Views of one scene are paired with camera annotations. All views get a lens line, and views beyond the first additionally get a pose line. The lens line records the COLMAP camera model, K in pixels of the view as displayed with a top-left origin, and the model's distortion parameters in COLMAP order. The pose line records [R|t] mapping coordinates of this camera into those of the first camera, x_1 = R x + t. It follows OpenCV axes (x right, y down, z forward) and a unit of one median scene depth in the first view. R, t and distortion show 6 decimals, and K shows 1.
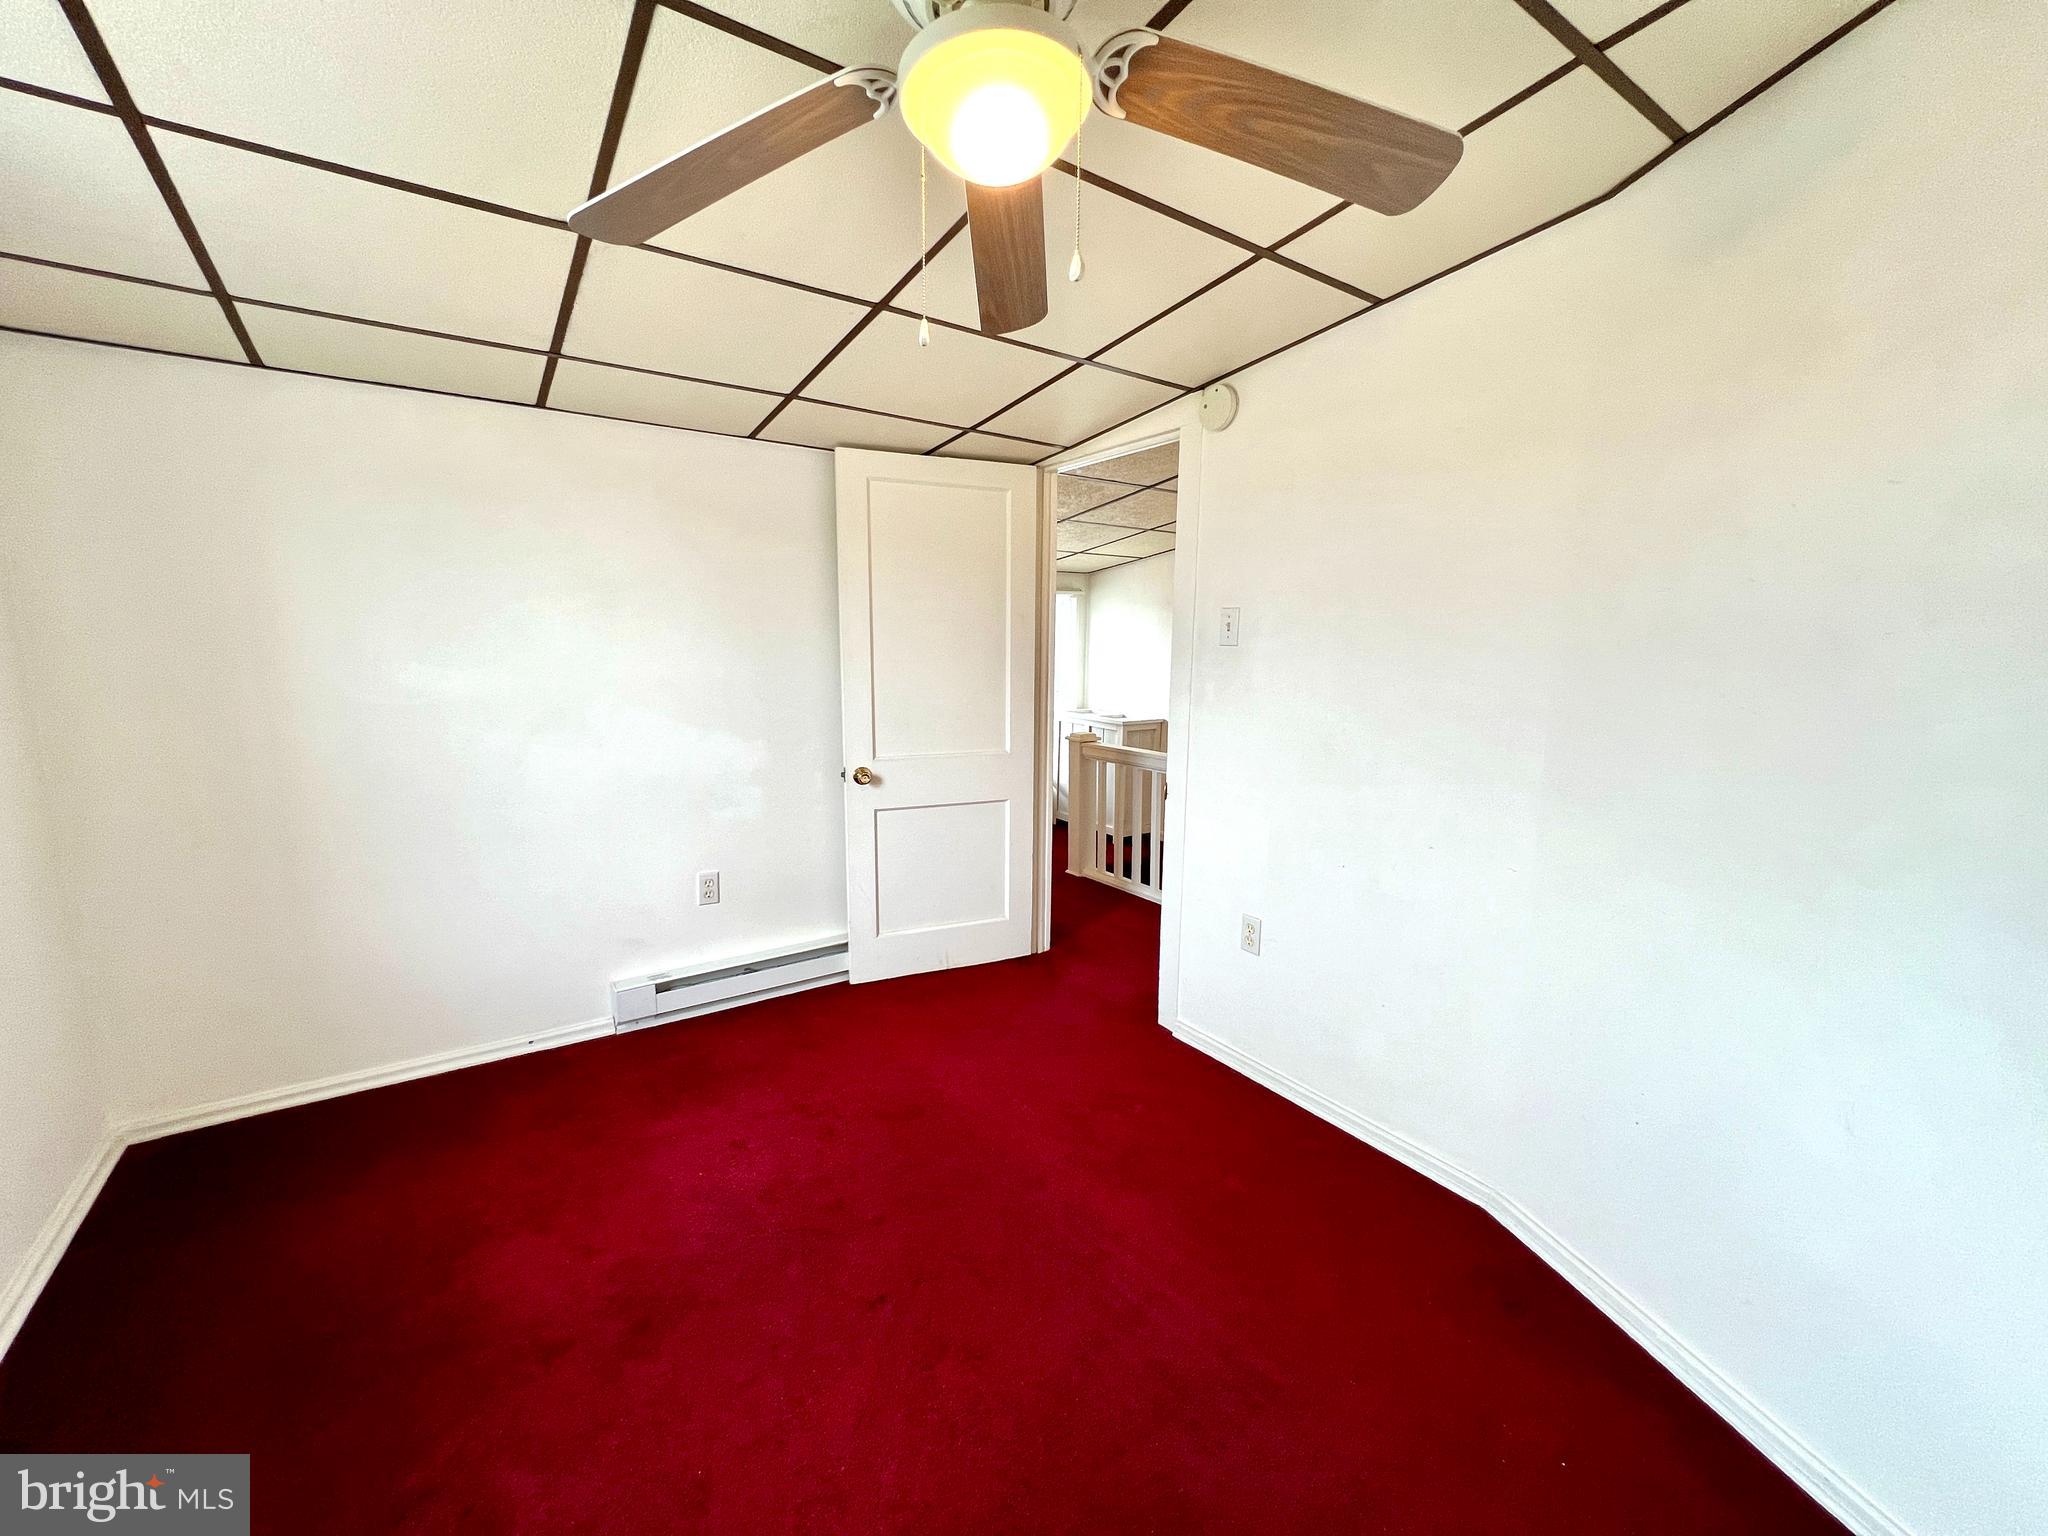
lens RADIAL K [[821.2, 0, 1022.5], [0, 821.2, 770.0], [0, 0, 1]] dist [0.000615, 0.000180]
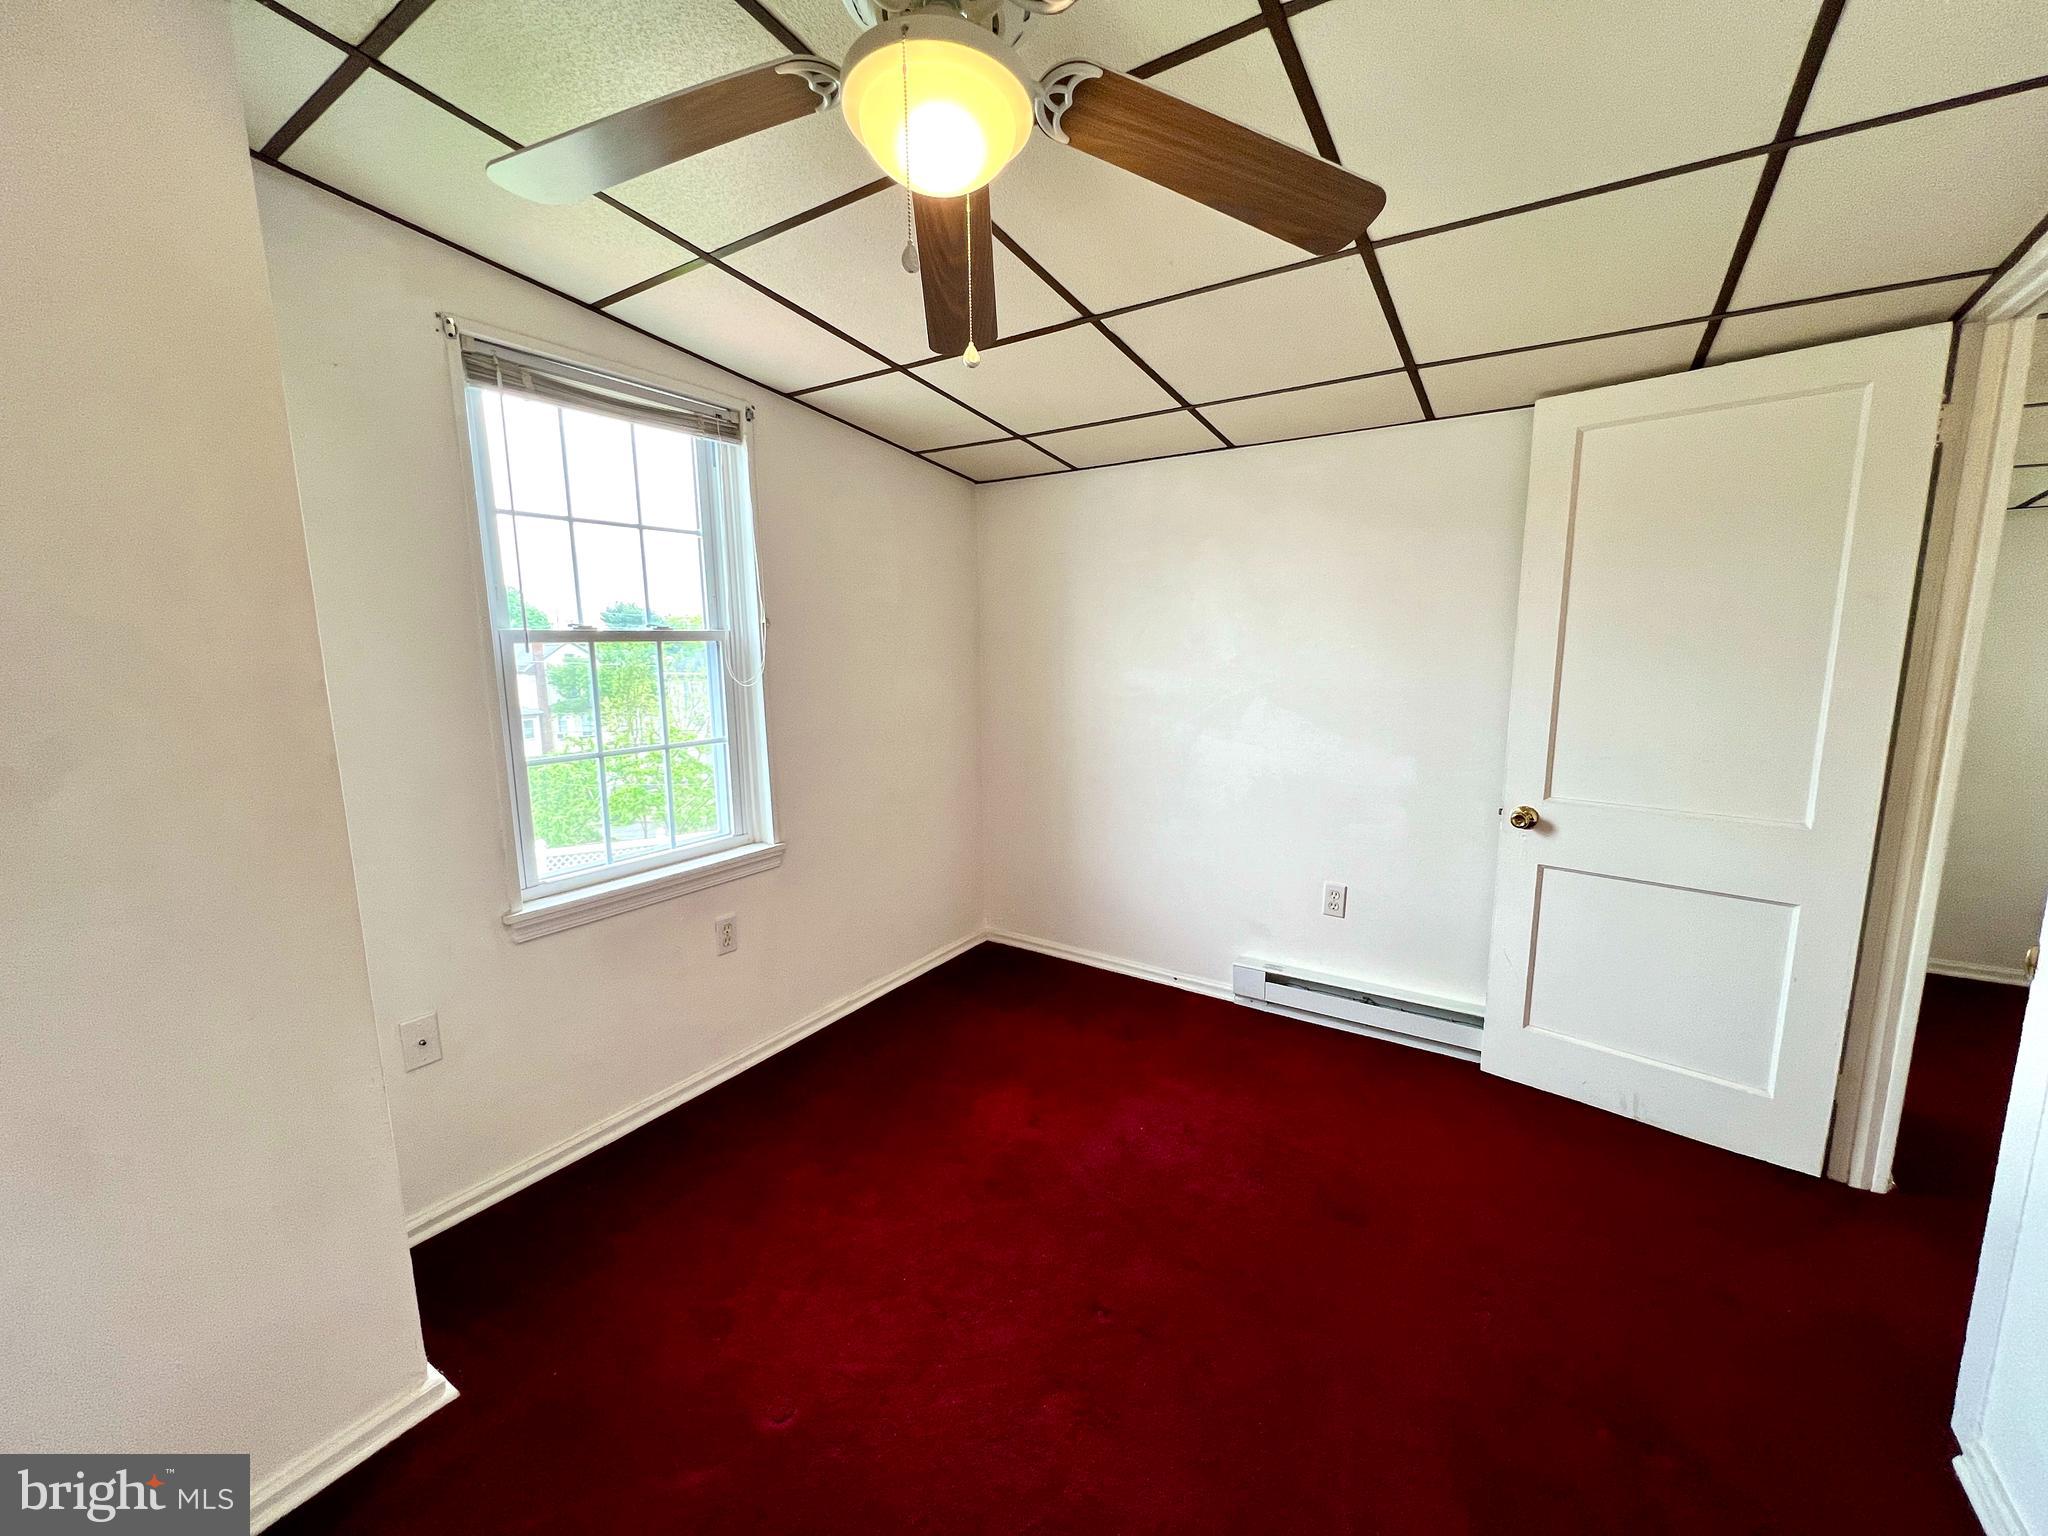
lens RADIAL K [[821.2, 0, 1022.5], [0, 821.2, 770.0], [0, 0, 1]] dist [0.000615, 0.000180]
pose [[0.368626, 0.131643, -0.920209, 0.346318], [-0.134387, 0.987069, 0.087374, -0.042643], [0.919812, 0.091456, 0.381550, 0.261106]]
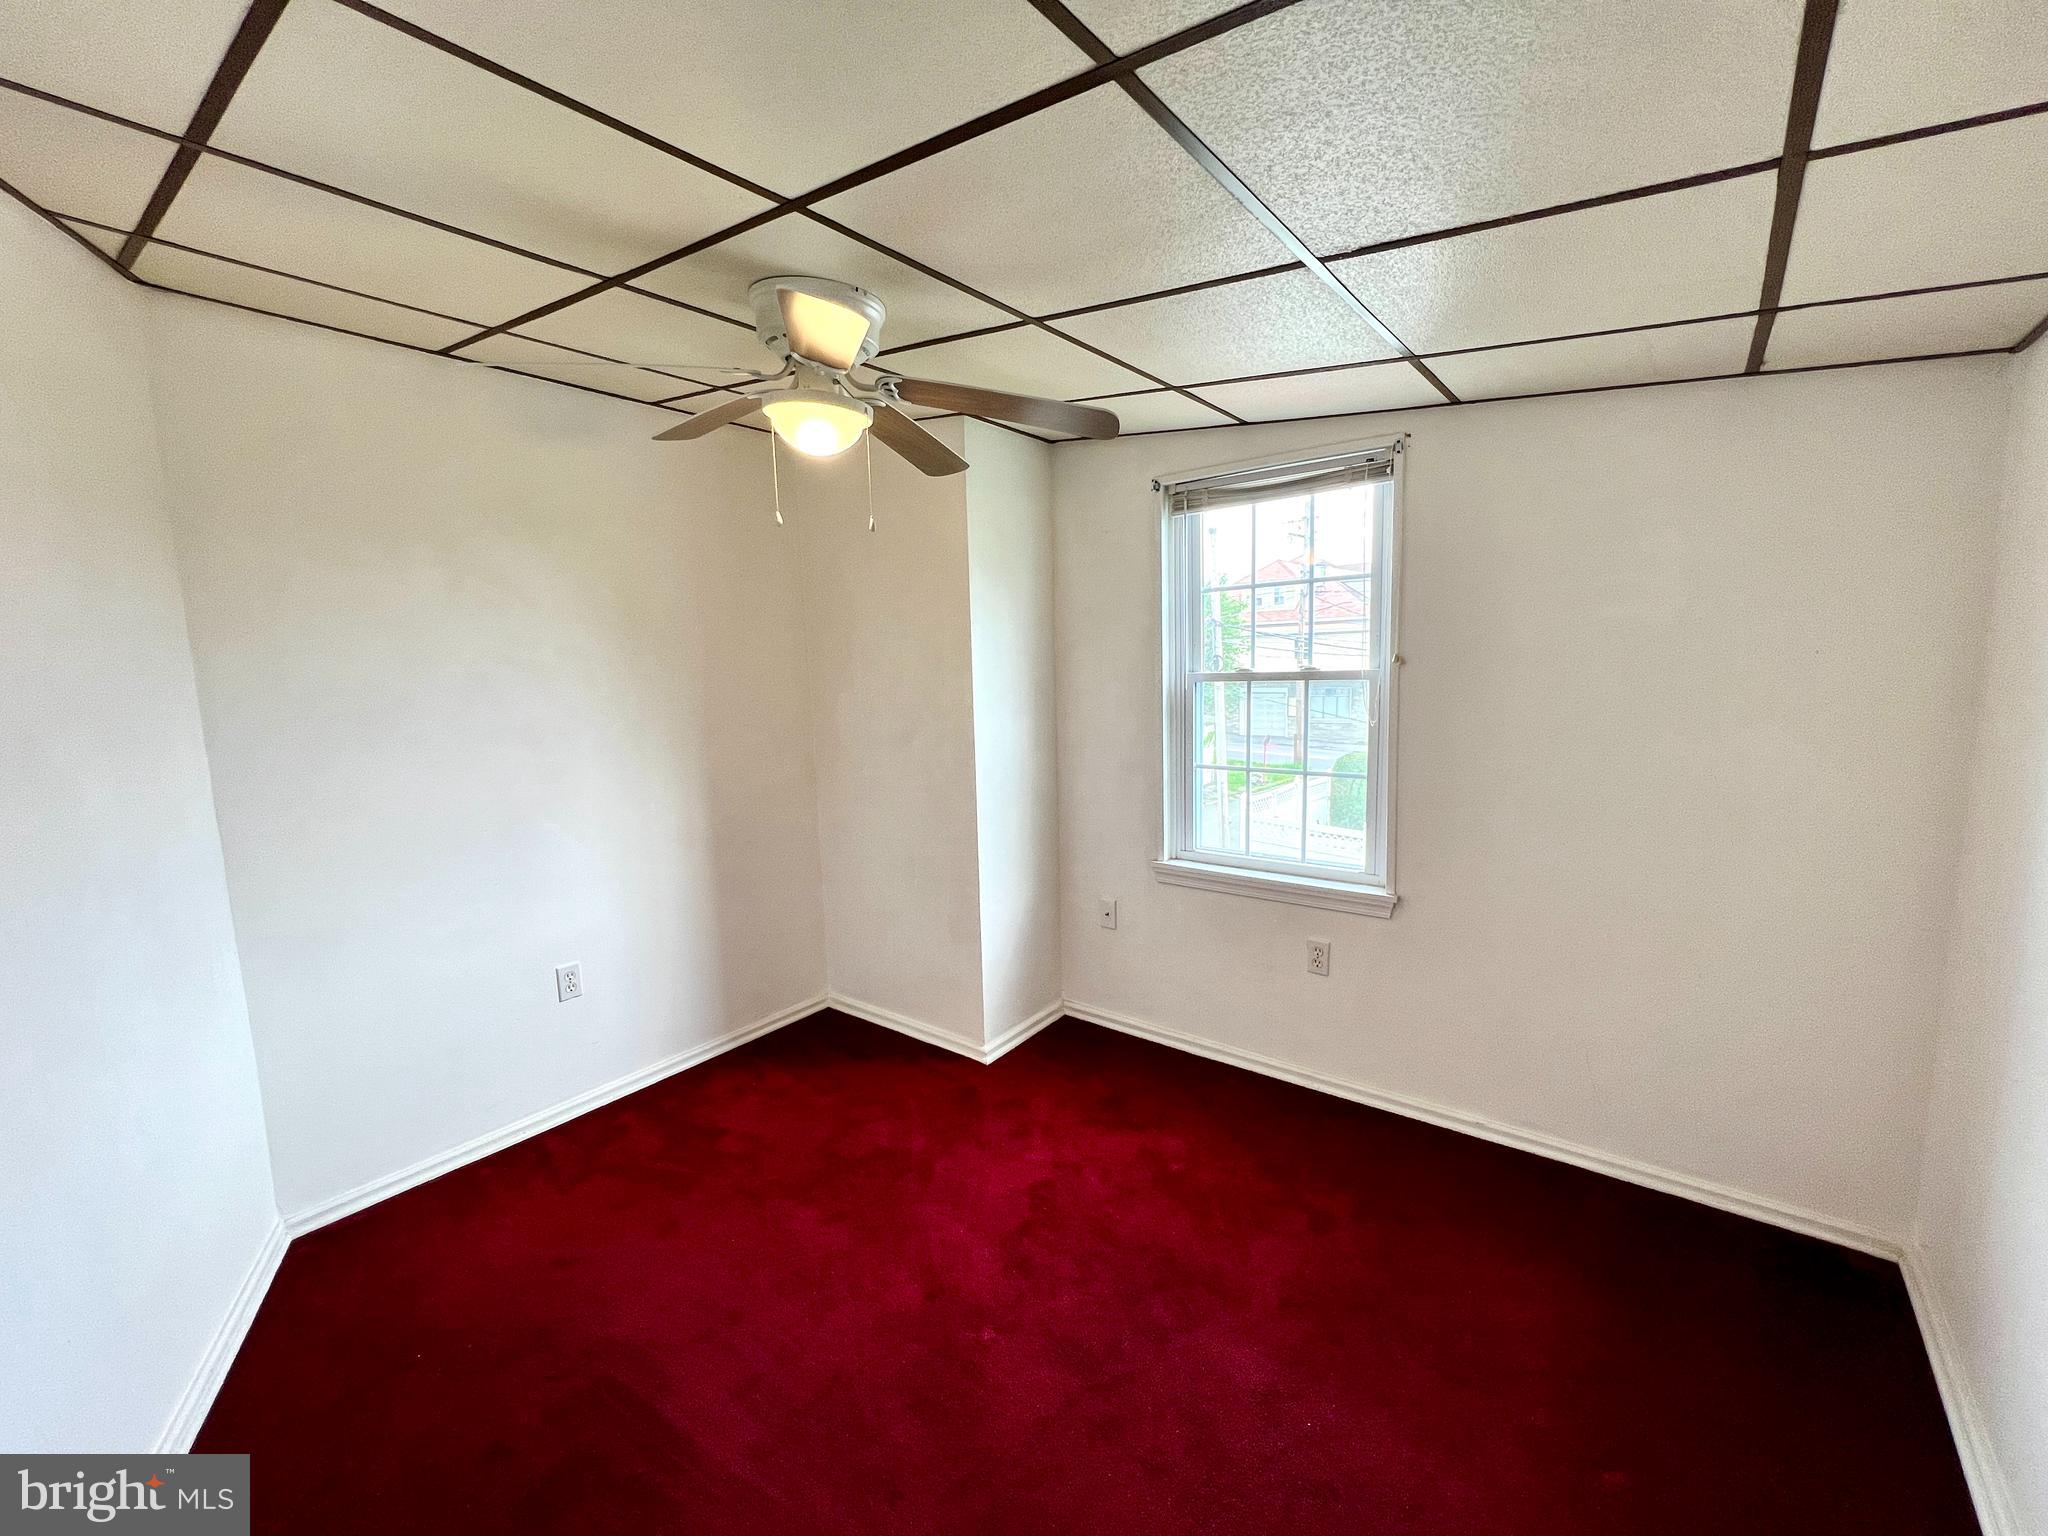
lens RADIAL K [[821.2, 0, 1022.5], [0, 821.2, 770.0], [0, 0, 1]] dist [0.000615, 0.000180]
pose [[-0.959655, 0.048840, -0.276906, 0.028593], [-0.030947, 0.960471, 0.276653, -0.192444], [0.279472, 0.274061, -0.920210, 0.991304]]
